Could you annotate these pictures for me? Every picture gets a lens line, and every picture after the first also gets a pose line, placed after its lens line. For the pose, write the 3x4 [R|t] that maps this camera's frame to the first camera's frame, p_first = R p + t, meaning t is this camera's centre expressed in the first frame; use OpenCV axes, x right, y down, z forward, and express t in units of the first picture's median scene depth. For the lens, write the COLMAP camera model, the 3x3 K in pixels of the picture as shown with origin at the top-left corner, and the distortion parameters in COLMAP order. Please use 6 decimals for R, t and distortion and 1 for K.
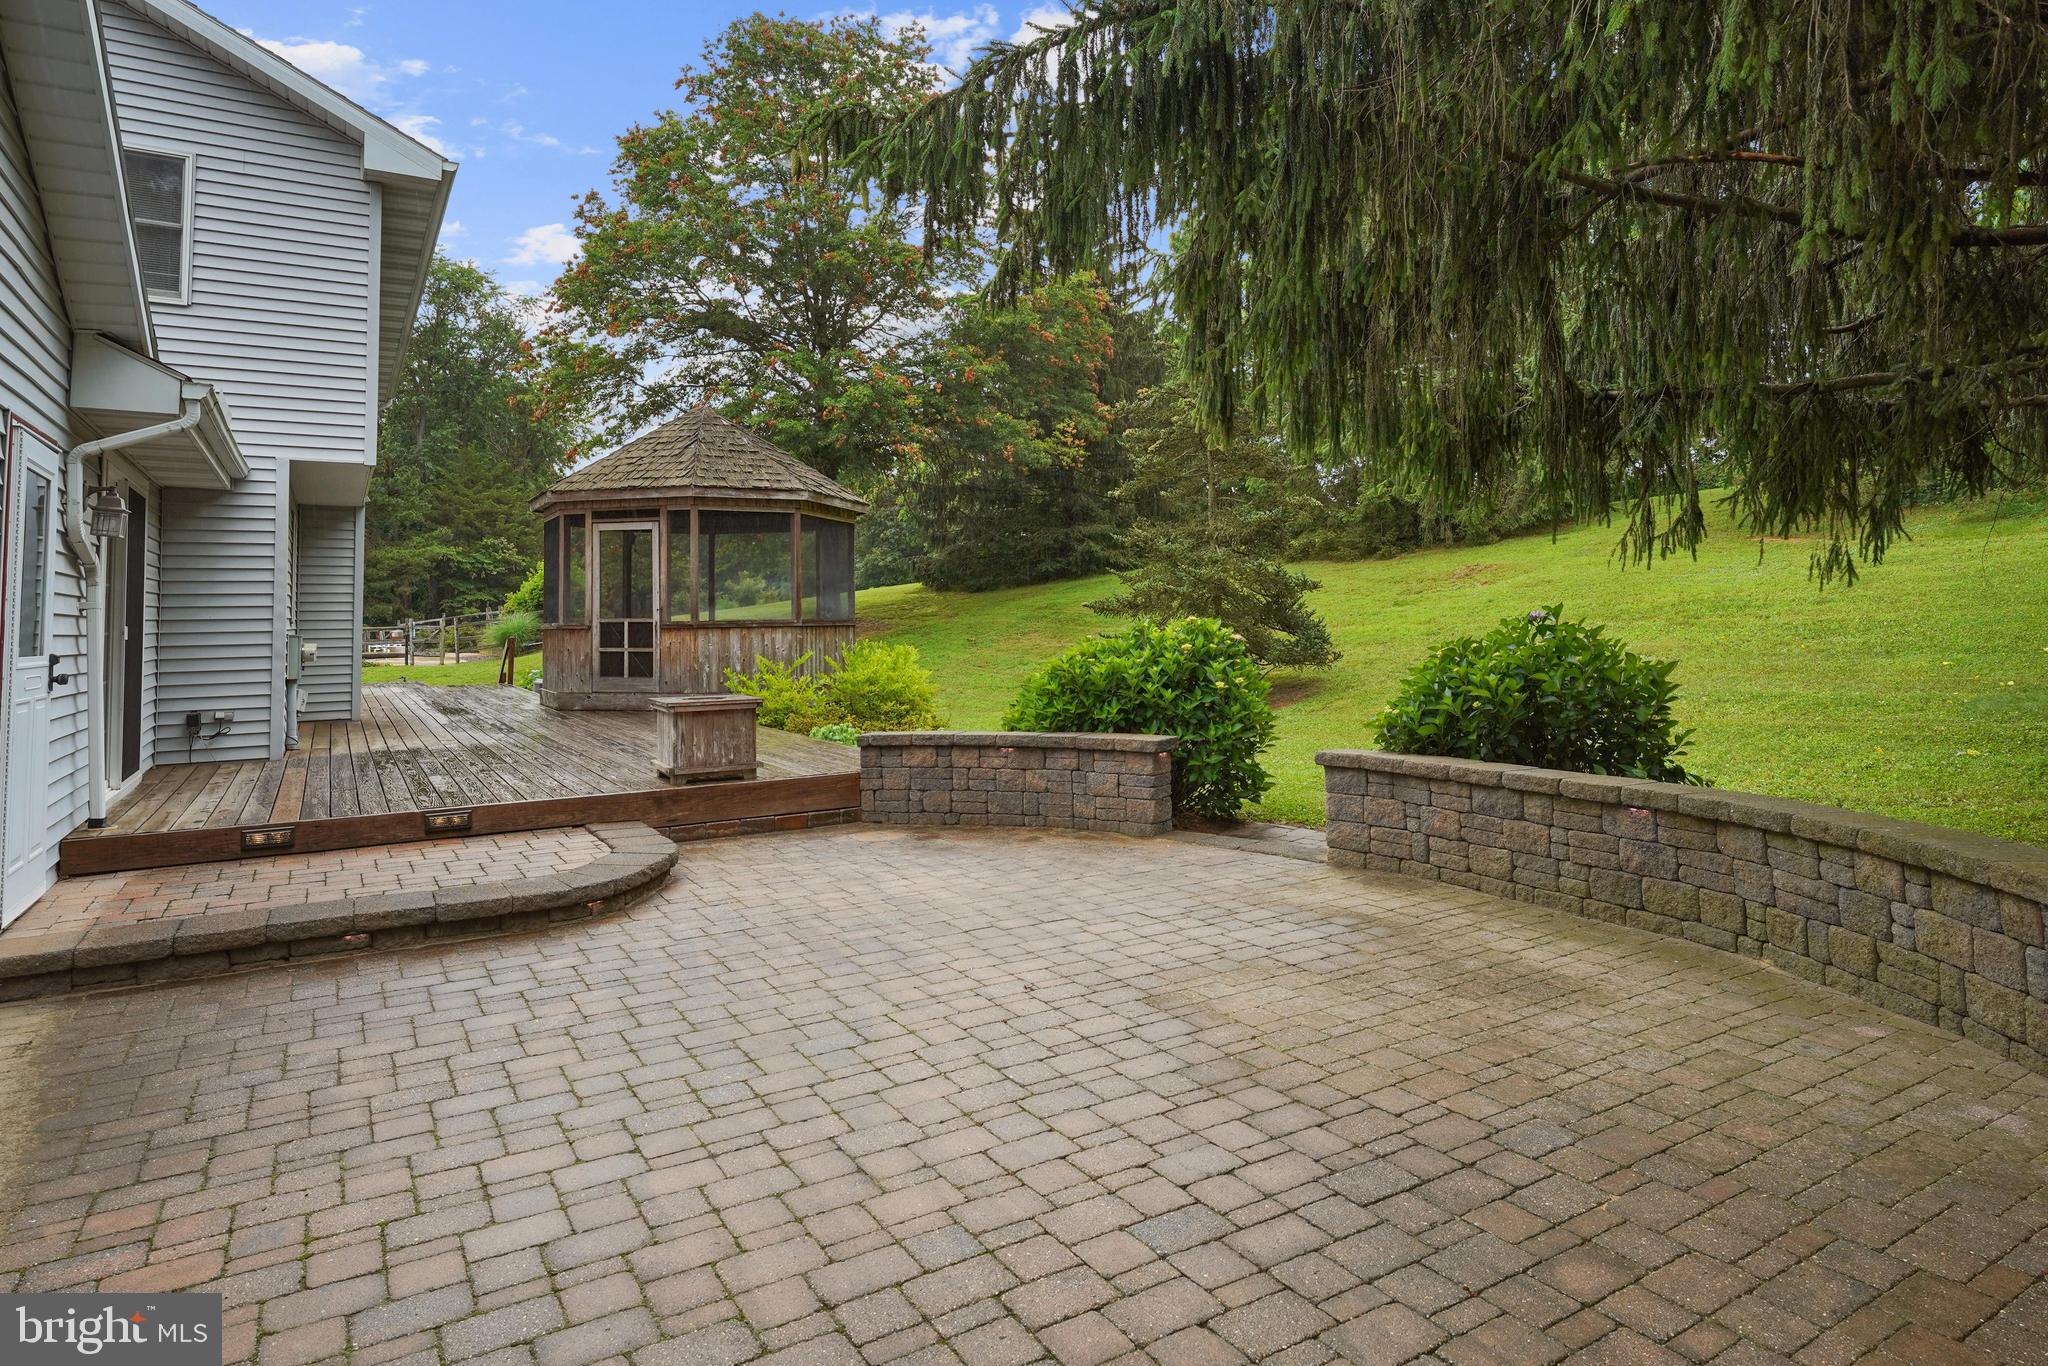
lens RADIAL K [[1161.5, 0, 1024.0], [0, 1161.5, 683.0], [0, 0, 1]] dist [-0.000143, -0.000008]
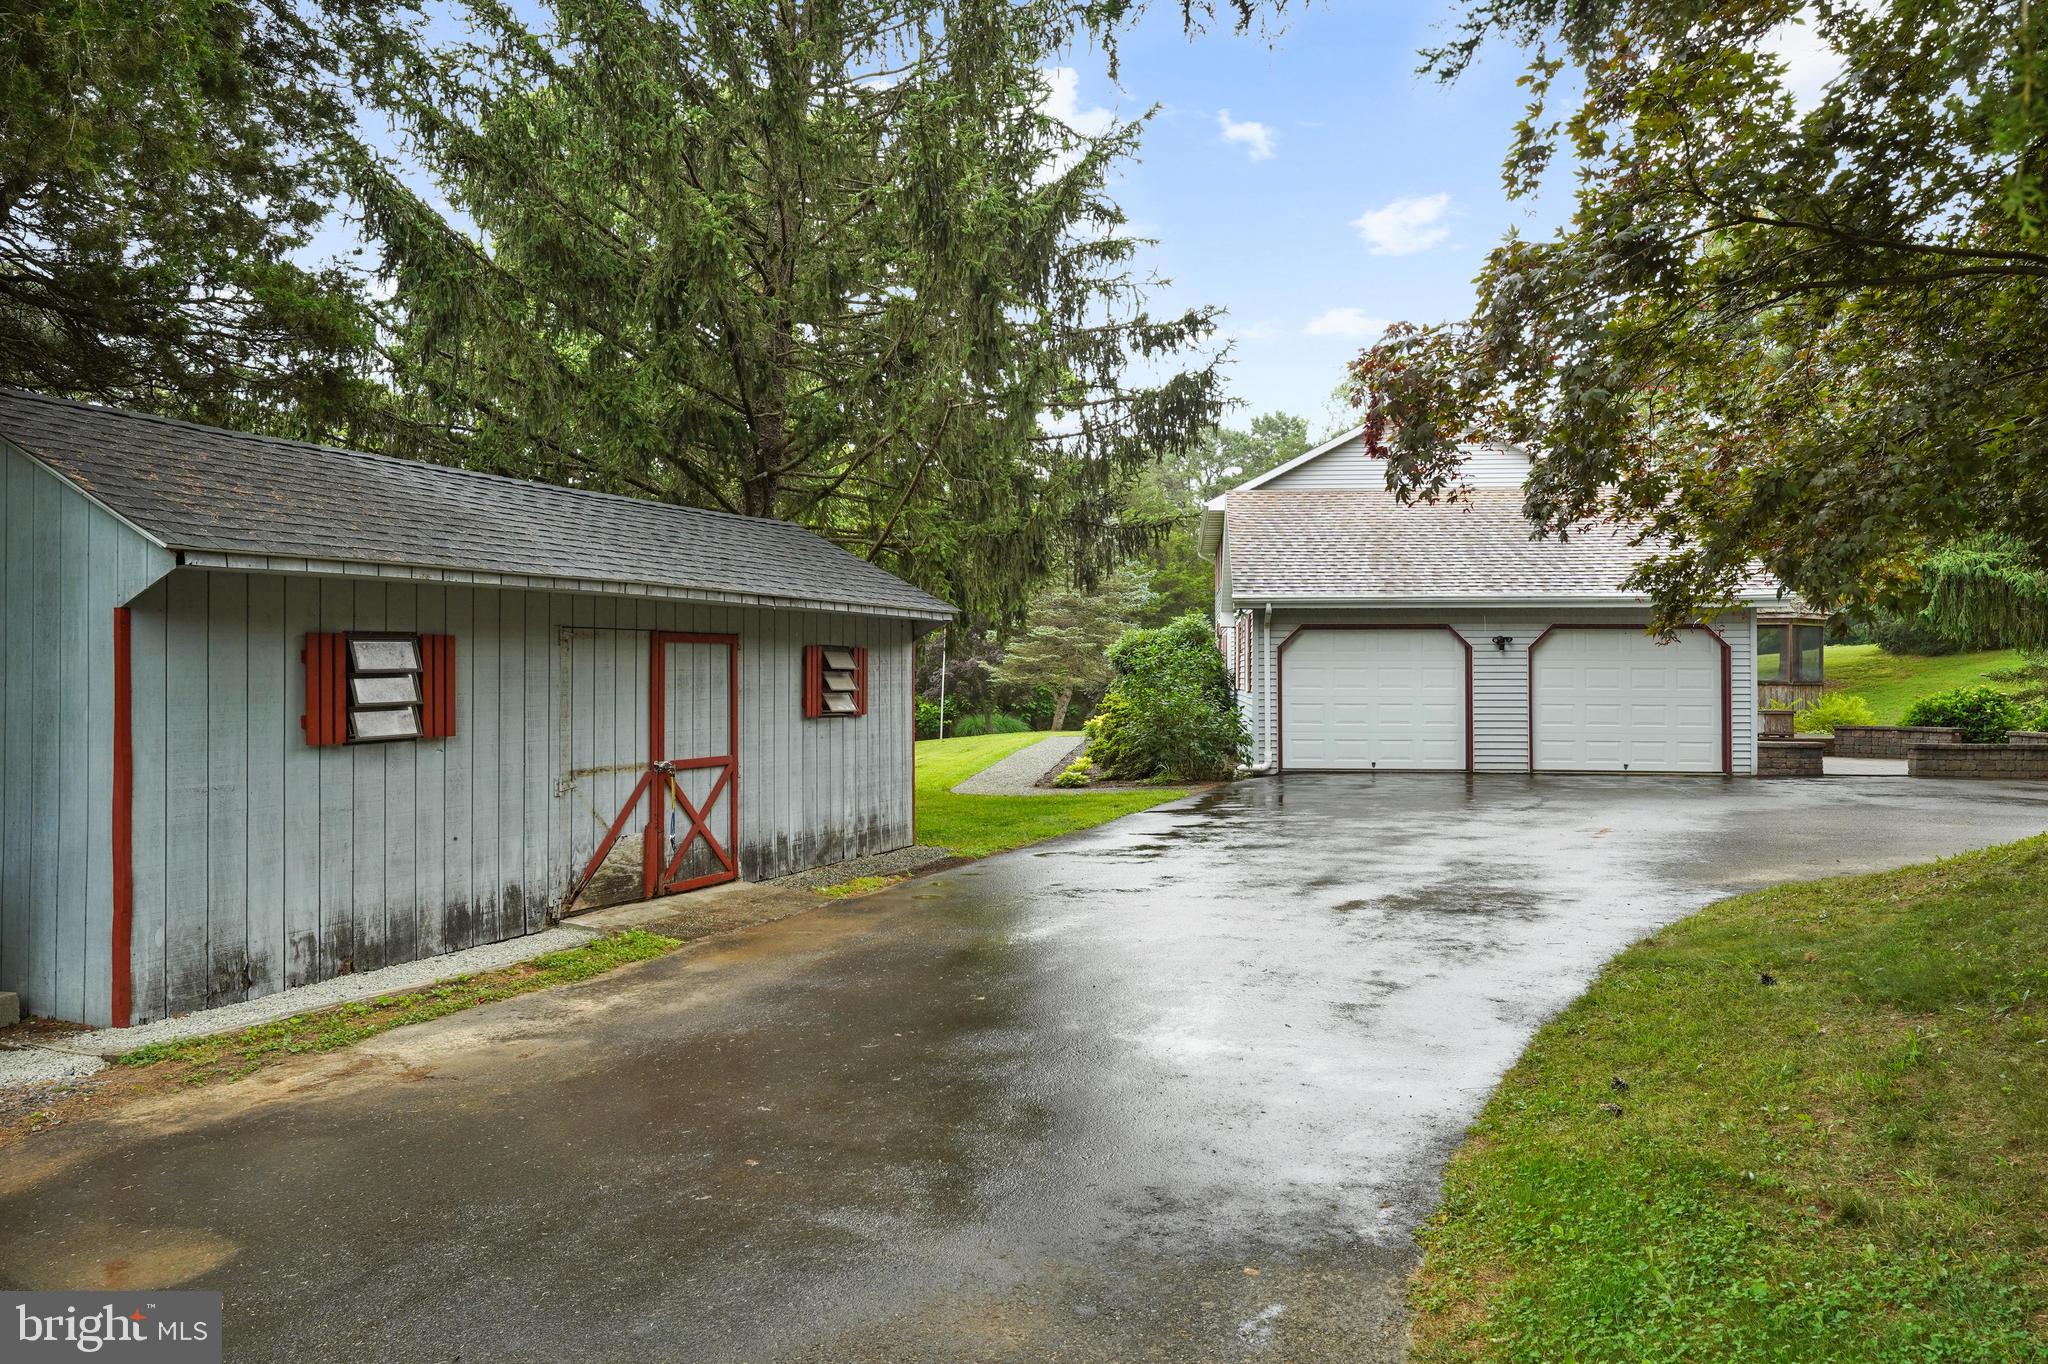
lens RADIAL K [[1430.1, 0, 1024.0], [0, 1430.1, 682.0], [0, 0, 1]] dist [-0.000866, -0.000420]
pose [[0.805656, 0.019680, -0.592057, 0.306528], [-0.046290, 0.998483, -0.029801, 0.127105], [0.590573, 0.051415, 0.805345, -2.783167]]
